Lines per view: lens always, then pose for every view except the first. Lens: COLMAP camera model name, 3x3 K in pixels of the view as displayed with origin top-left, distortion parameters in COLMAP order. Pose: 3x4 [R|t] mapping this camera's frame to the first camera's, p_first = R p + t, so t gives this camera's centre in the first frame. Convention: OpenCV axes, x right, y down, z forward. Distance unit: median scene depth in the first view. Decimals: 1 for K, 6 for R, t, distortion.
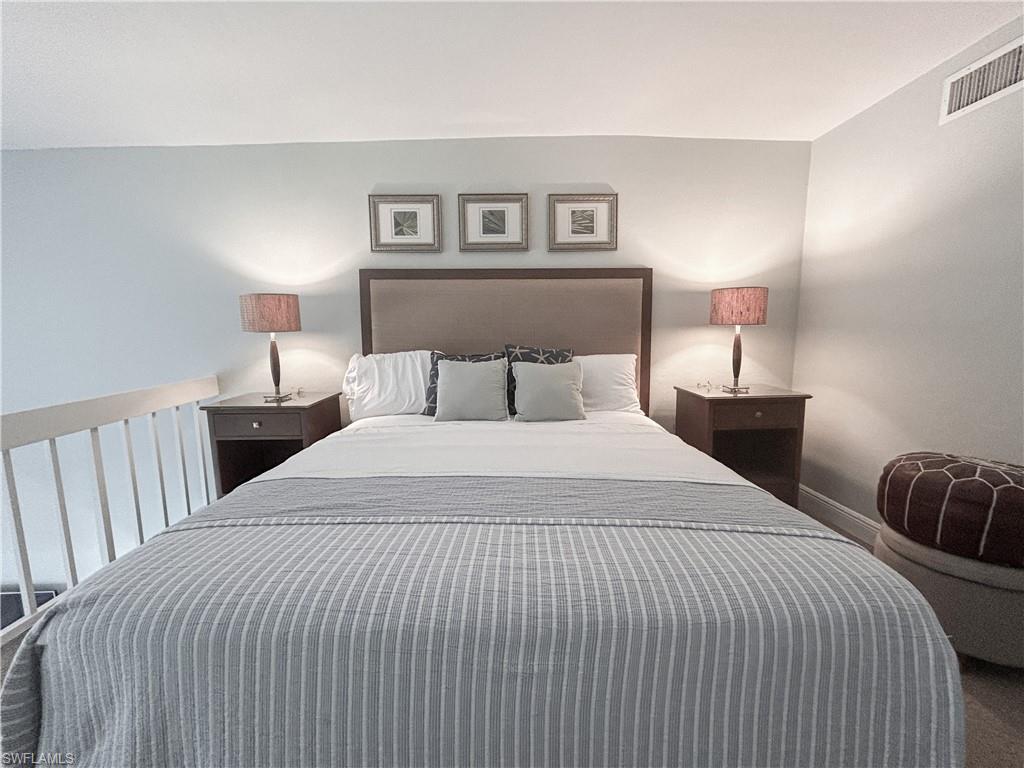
lens RADIAL K [[417.8, 0, 514.3], [0, 417.8, 390.4], [0, 0, 1]] dist [-0.000292, 0.000028]
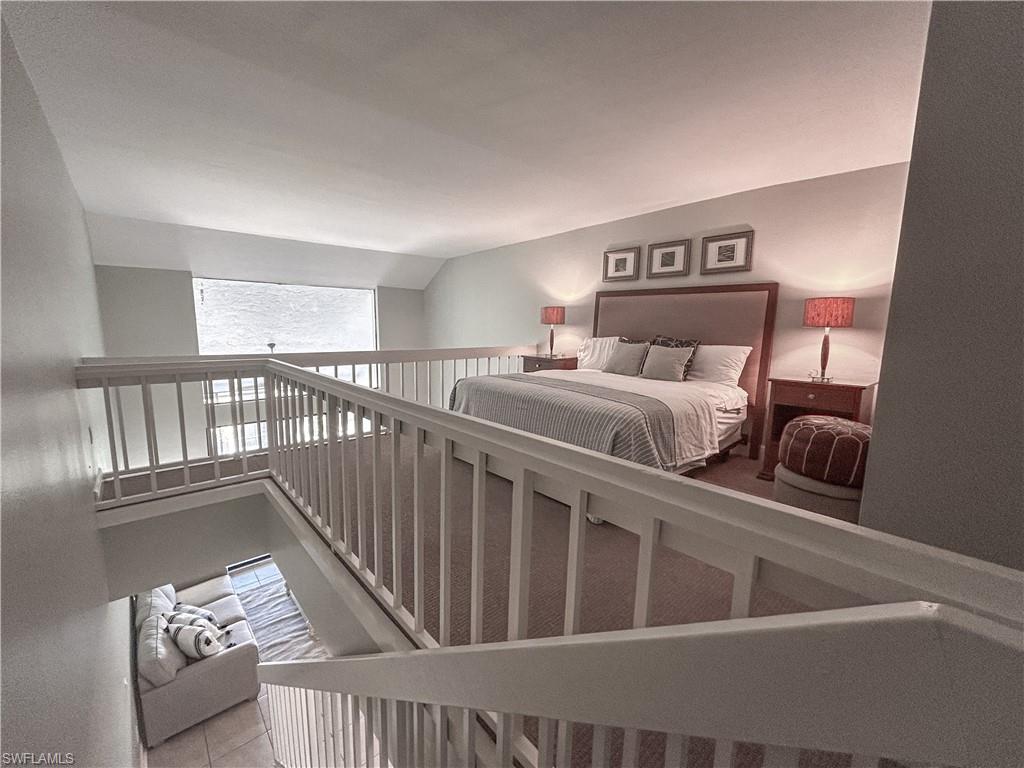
lens RADIAL K [[415.5, 0, 512.0], [0, 415.5, 384.0], [0, 0, 1]] dist [0.000468, 0.000142]
pose [[0.657820, 0.129913, -0.741887, 0.810310], [-0.124683, 0.990205, 0.062841, 0.048162], [0.742784, 0.051163, 0.667574, -0.494160]]
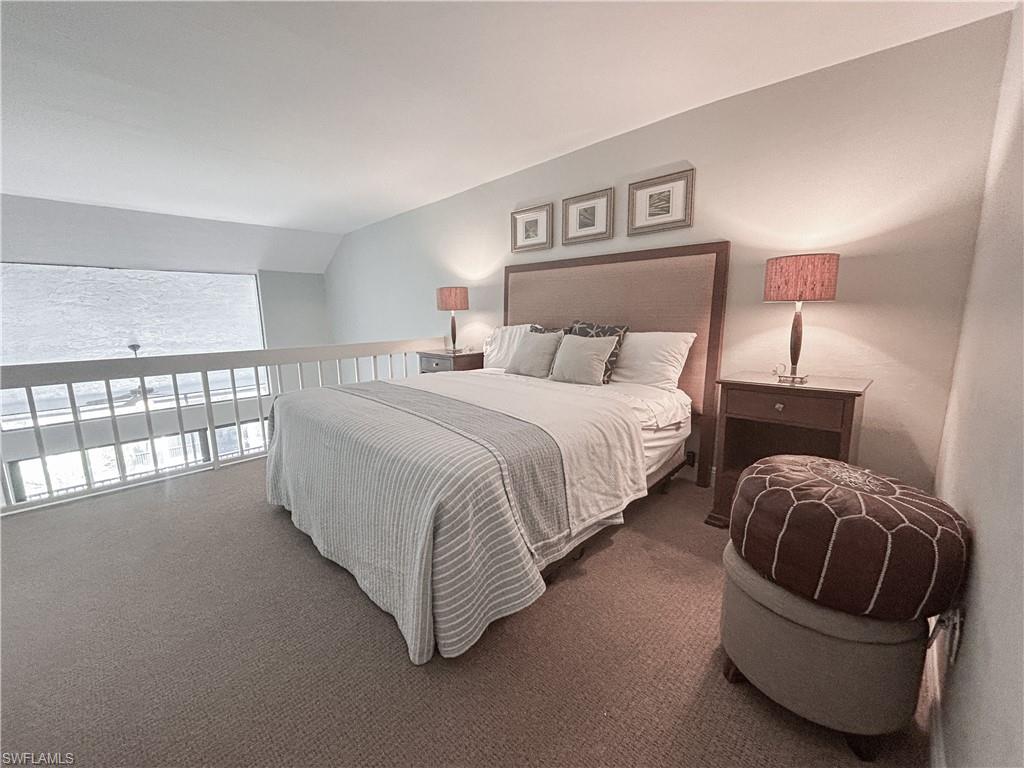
lens RADIAL K [[411.0, 0, 513.3], [0, 411.0, 385.2], [0, 0, 1]] dist [0.001164, 0.000030]
pose [[0.711715, 0.124416, -0.691362, 0.677289], [-0.090862, 0.992227, 0.085022, -0.007385], [0.696567, 0.002307, 0.717488, 0.009458]]
